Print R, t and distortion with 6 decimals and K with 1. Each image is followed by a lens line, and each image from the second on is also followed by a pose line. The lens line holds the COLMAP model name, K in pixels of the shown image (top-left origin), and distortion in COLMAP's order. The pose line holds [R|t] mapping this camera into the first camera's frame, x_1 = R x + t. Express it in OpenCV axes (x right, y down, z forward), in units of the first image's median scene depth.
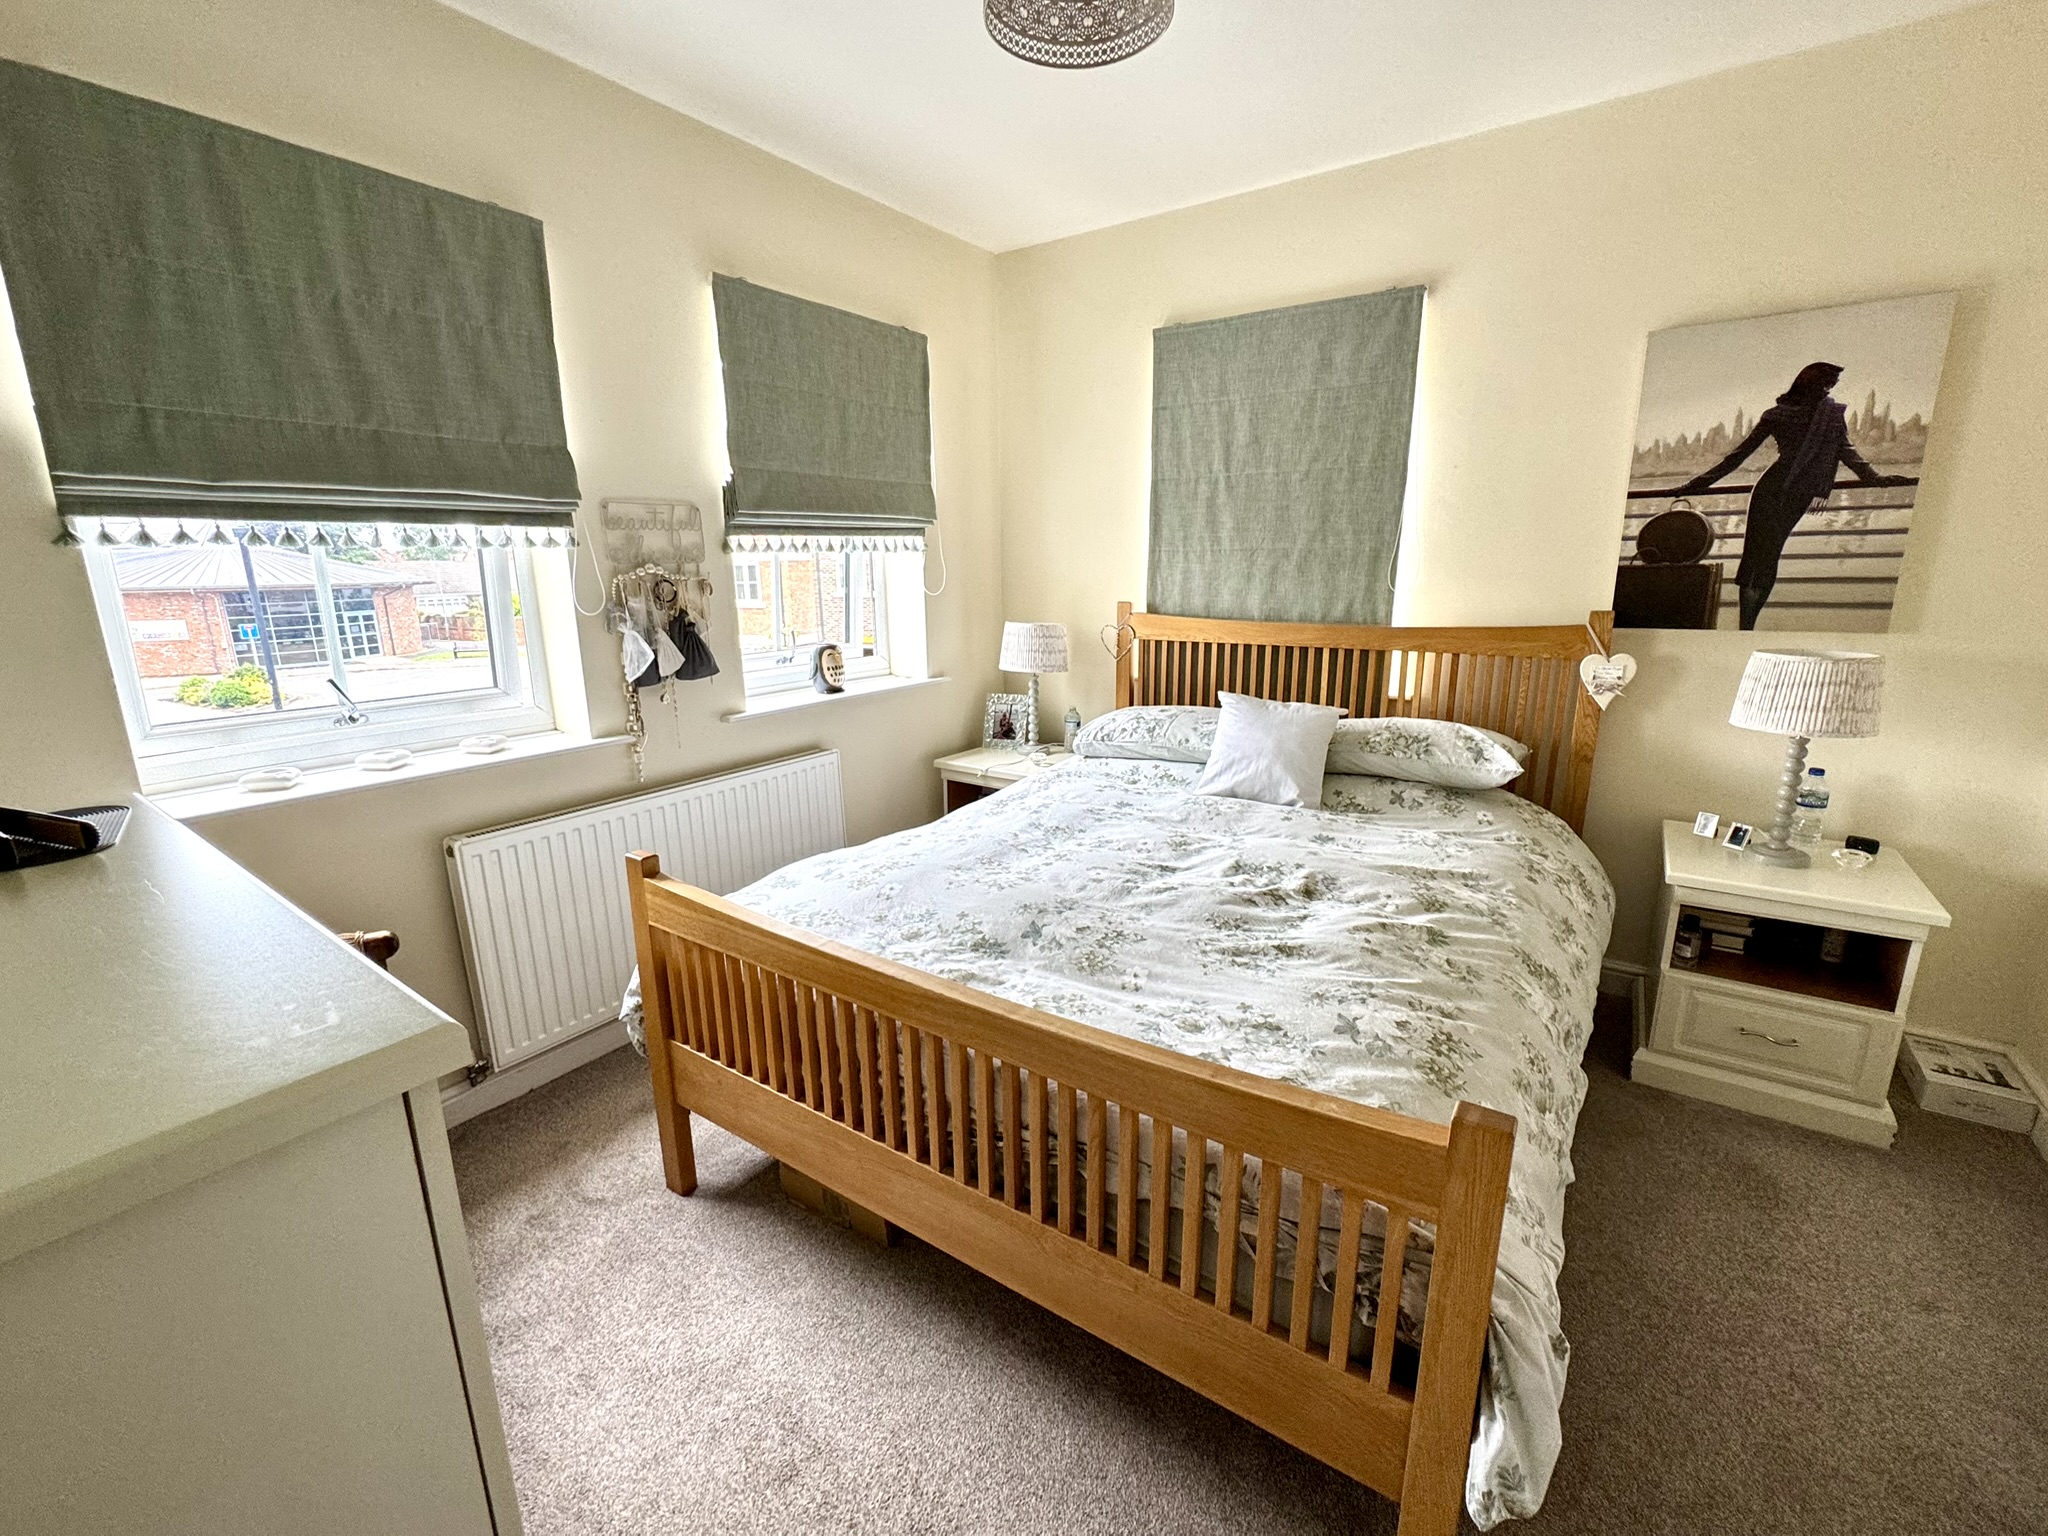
lens RADIAL K [[859.5, 0, 1024.0], [0, 859.5, 768.0], [0, 0, 1]] dist [-0.006198, -0.000225]
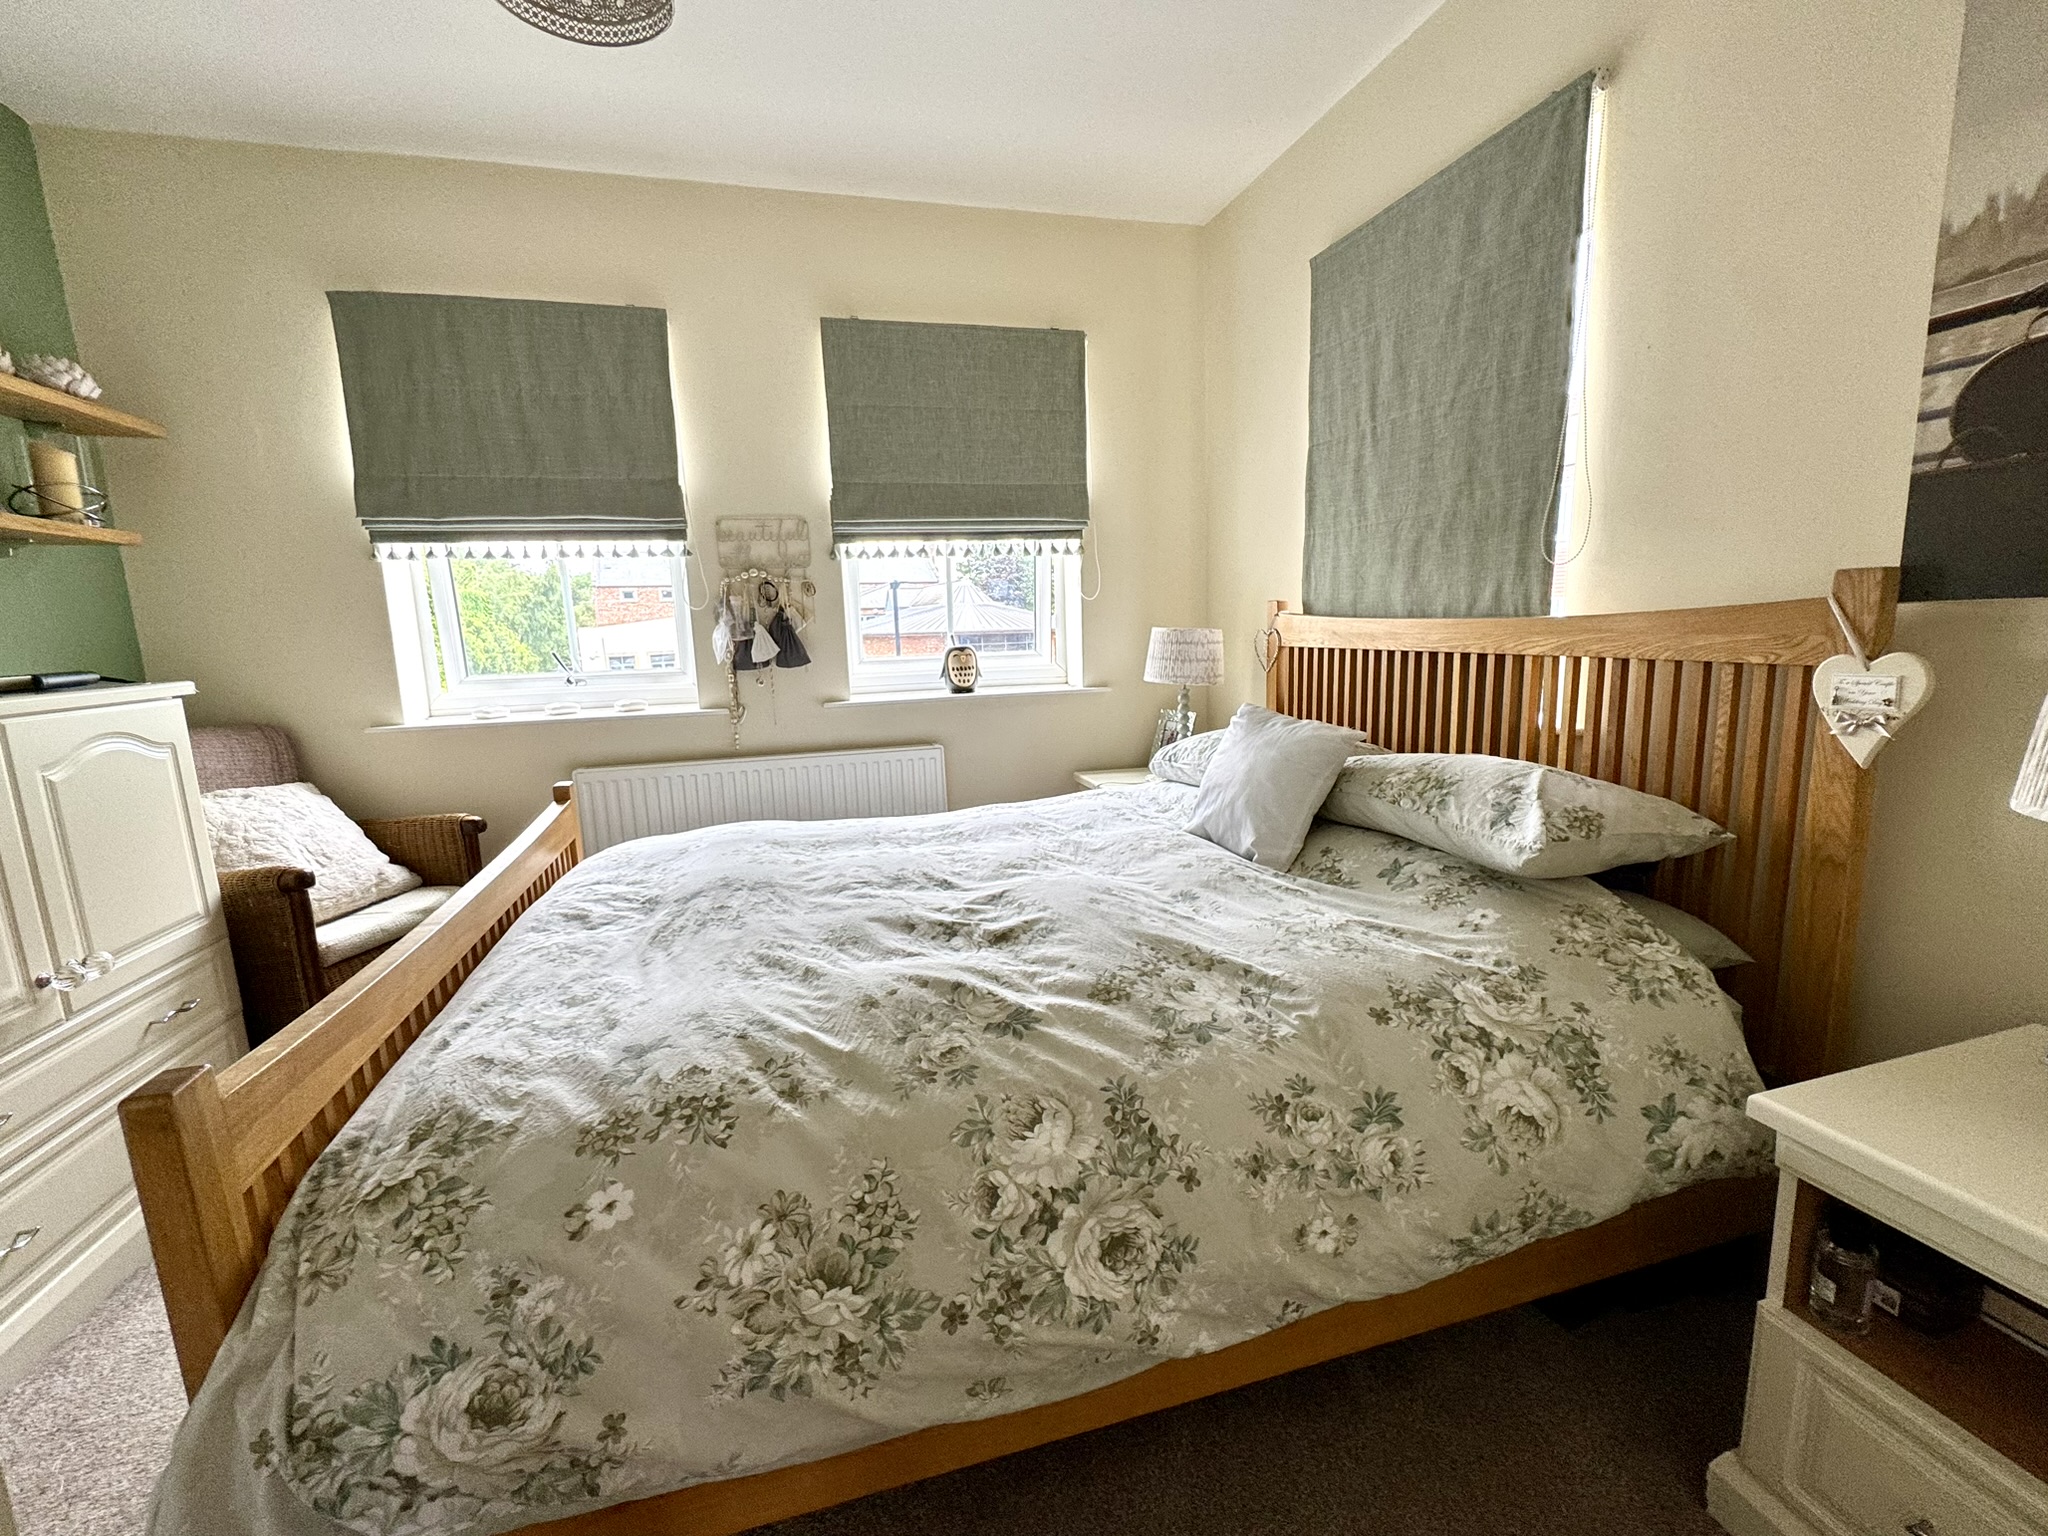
lens RADIAL K [[862.3, 0, 1024.0], [0, 862.3, 768.0], [0, 0, 1]] dist [-0.003501, 0.000187]
pose [[0.766820, 0.095867, -0.634663, 0.638985], [-0.128217, 0.991733, -0.005113, -0.002469], [0.628926, 0.085296, 0.772772, 0.319730]]
